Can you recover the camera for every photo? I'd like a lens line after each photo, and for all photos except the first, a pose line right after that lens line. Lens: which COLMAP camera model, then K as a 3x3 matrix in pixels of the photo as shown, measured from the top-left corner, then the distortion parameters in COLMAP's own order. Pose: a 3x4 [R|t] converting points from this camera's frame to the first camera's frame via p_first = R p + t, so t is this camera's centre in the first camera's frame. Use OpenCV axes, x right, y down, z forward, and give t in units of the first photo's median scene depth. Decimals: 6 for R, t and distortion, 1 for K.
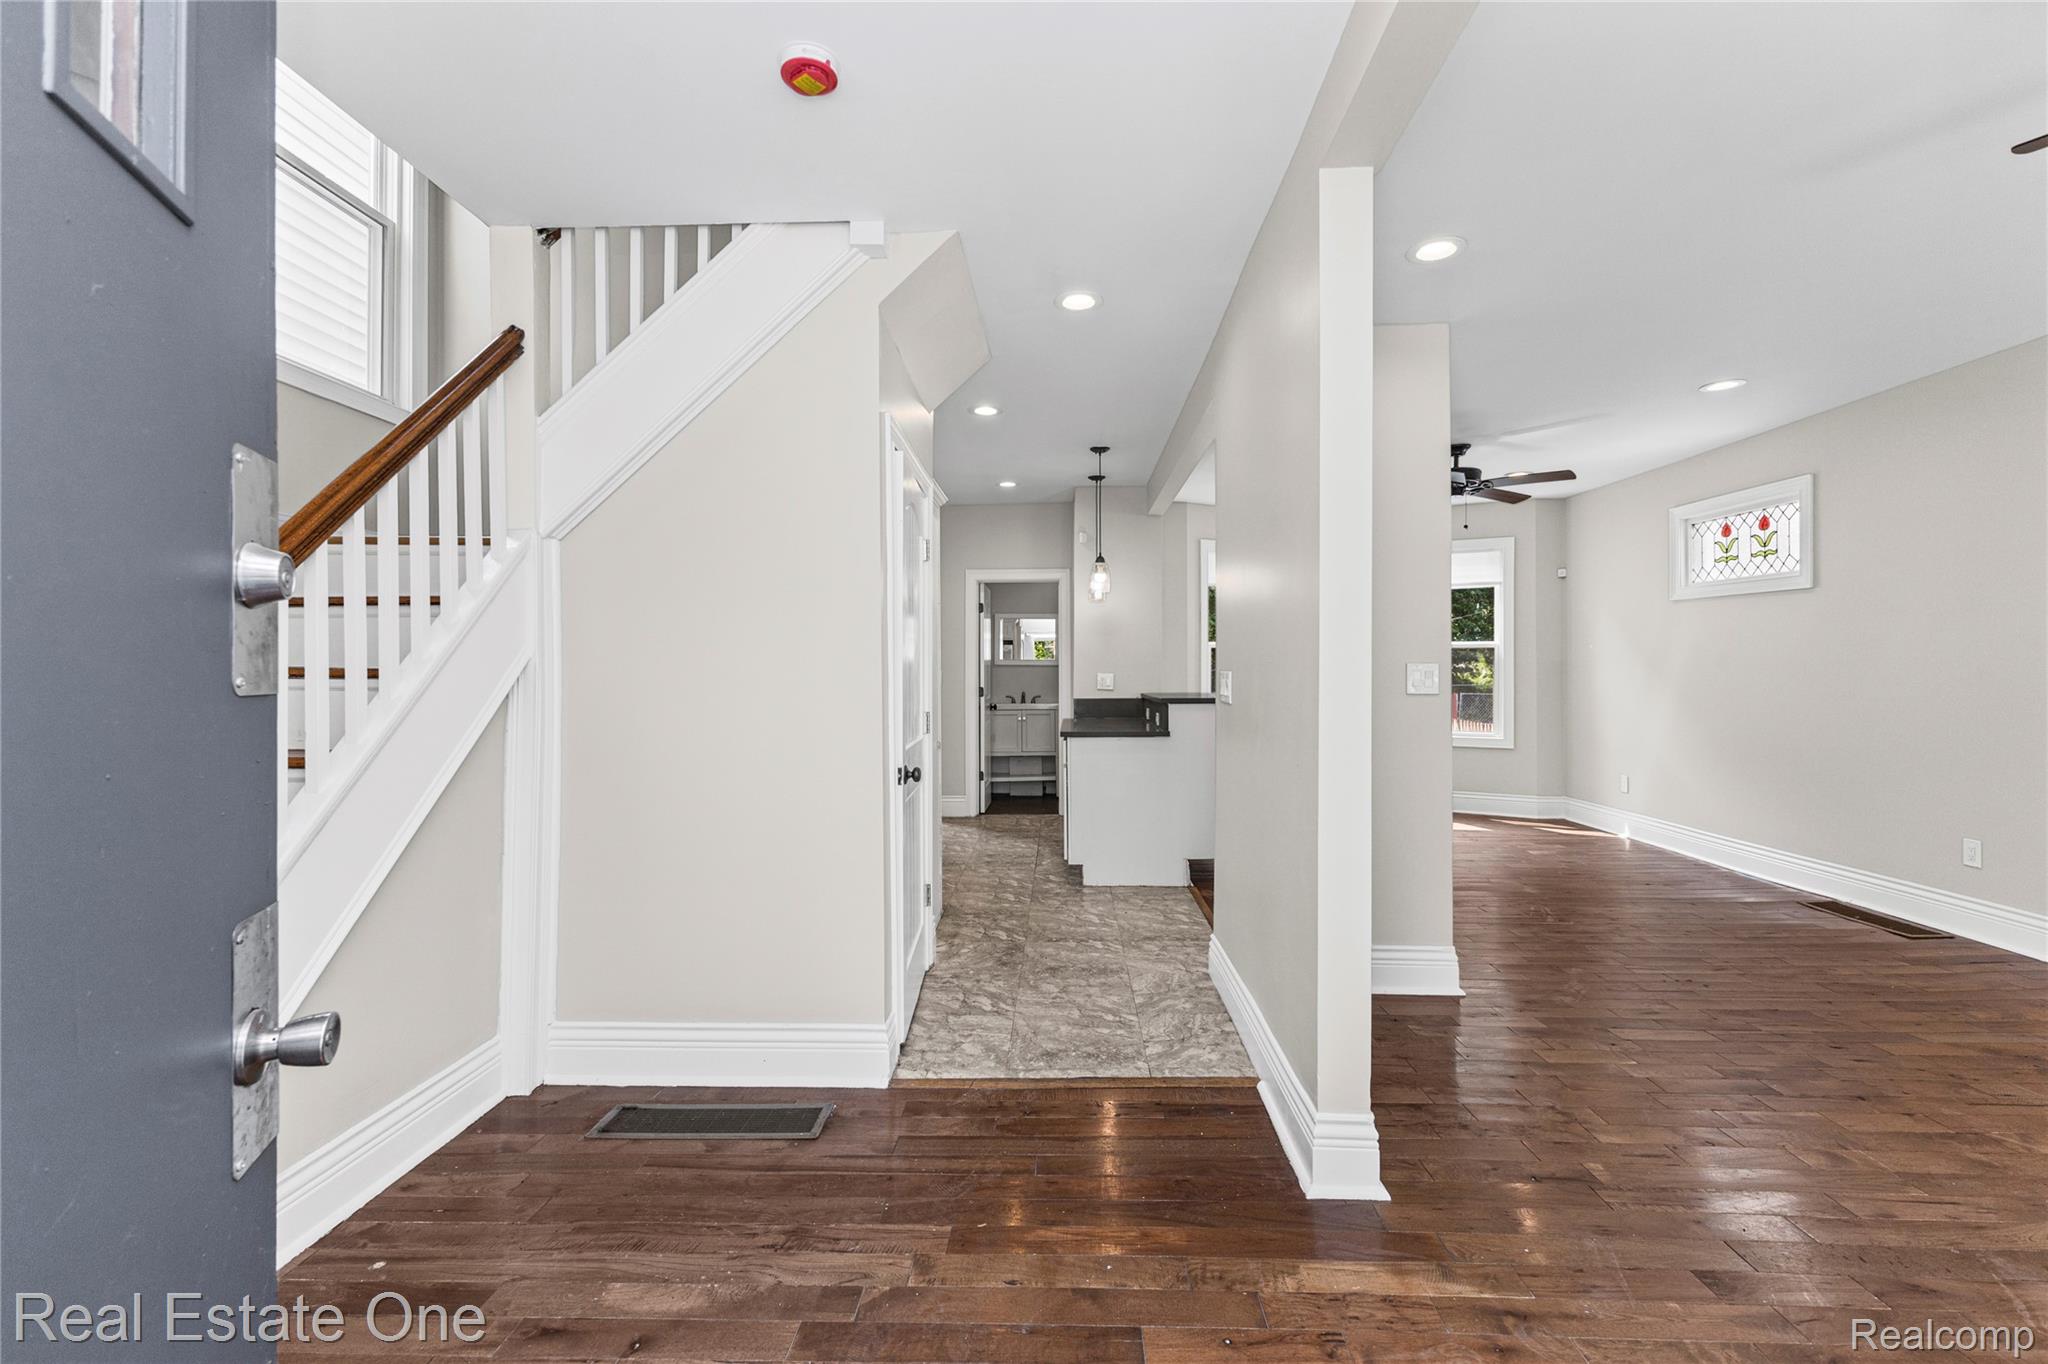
lens RADIAL K [[896.5, 0, 1037.1], [0, 896.5, 658.7], [0, 0, 1]] dist [0.017761, -0.002250]
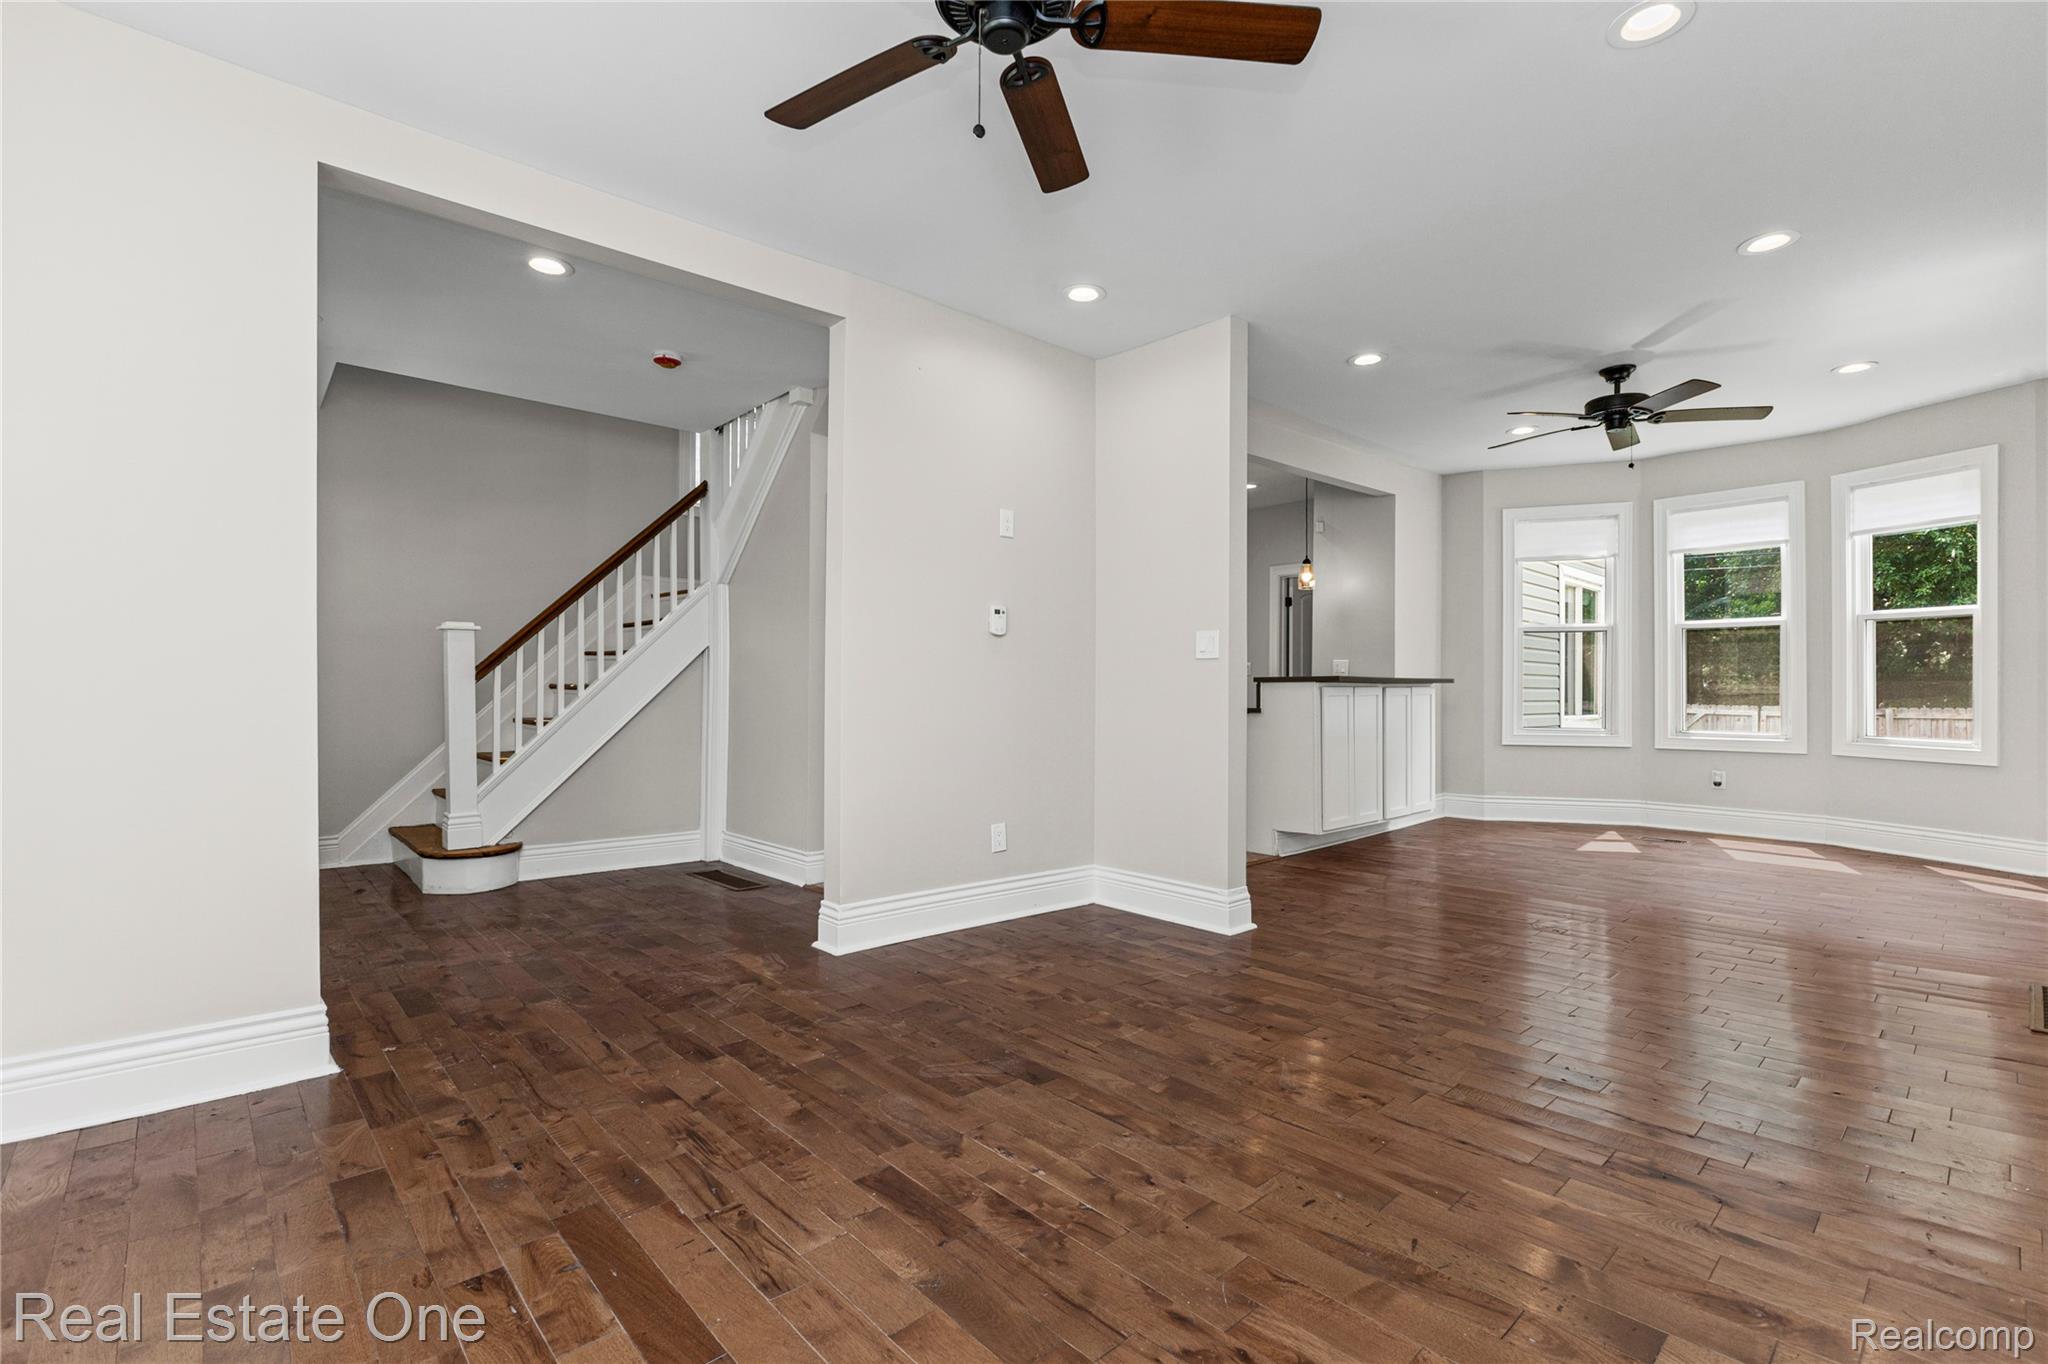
lens RADIAL K [[929.7, 0, 1028.1], [0, 929.7, 677.6], [0, 0, 1]] dist [-0.007501, -0.001727]
pose [[0.702953, -0.008232, -0.711189, 0.893584], [0.010209, 0.999947, -0.001484, 0.051605], [0.711163, -0.006217, 0.703000, 0.036664]]
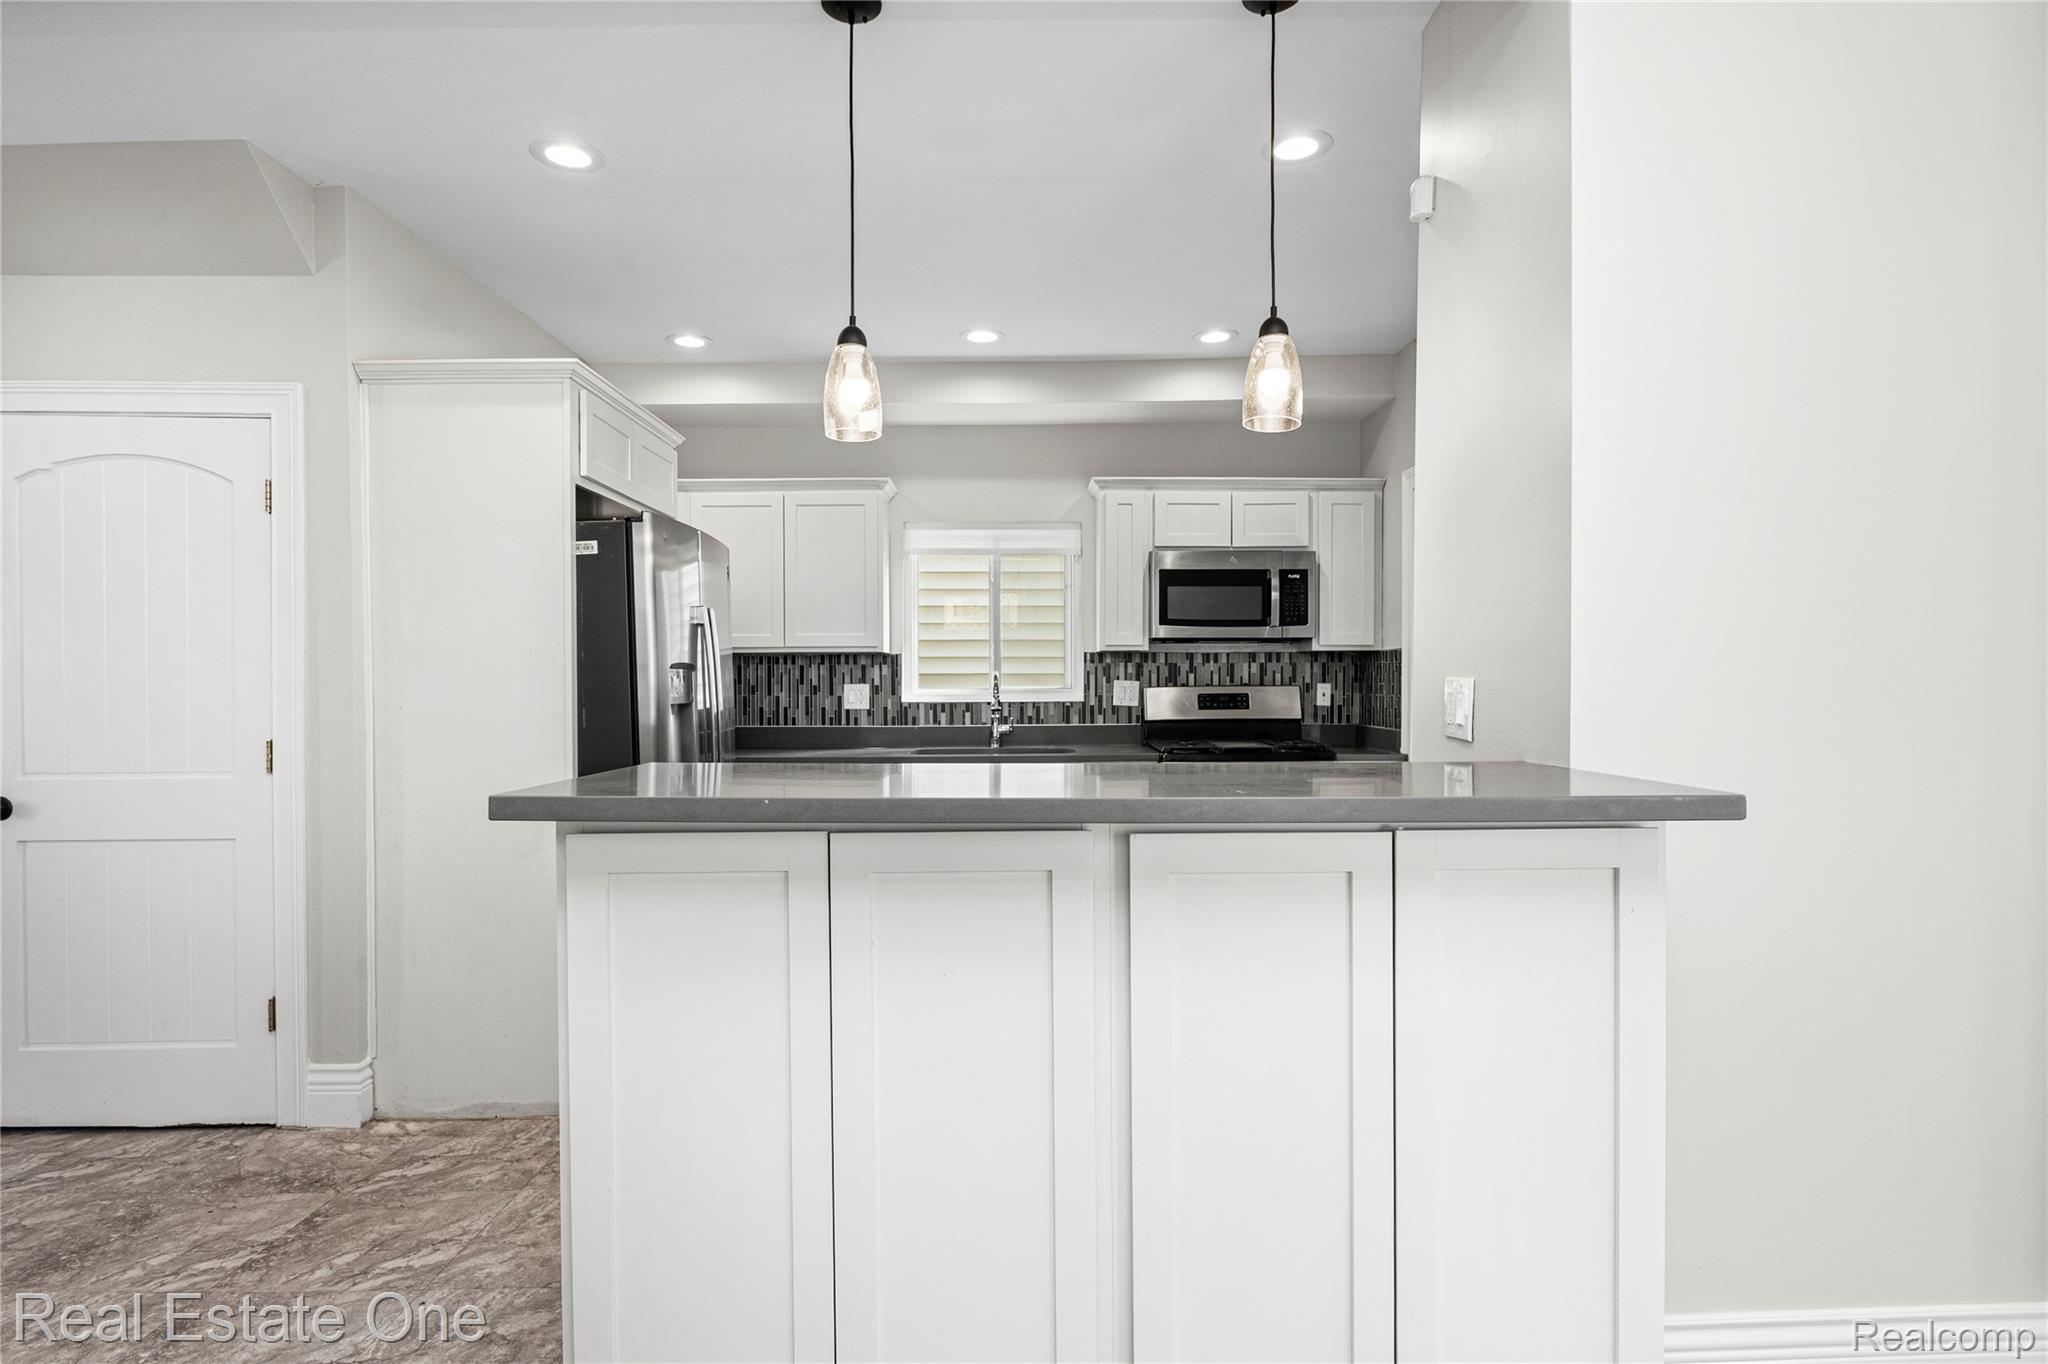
lens RADIAL K [[1089.1, 0, 1006.4], [0, 1089.1, 684.9], [0, 0, 1]] dist [-0.004548, 0.001191]
pose [[0.028349, 0.007128, -0.999573, 0.621139], [0.019606, 0.999778, 0.007685, 0.018609], [0.999406, -0.019815, 0.028203, 1.348755]]
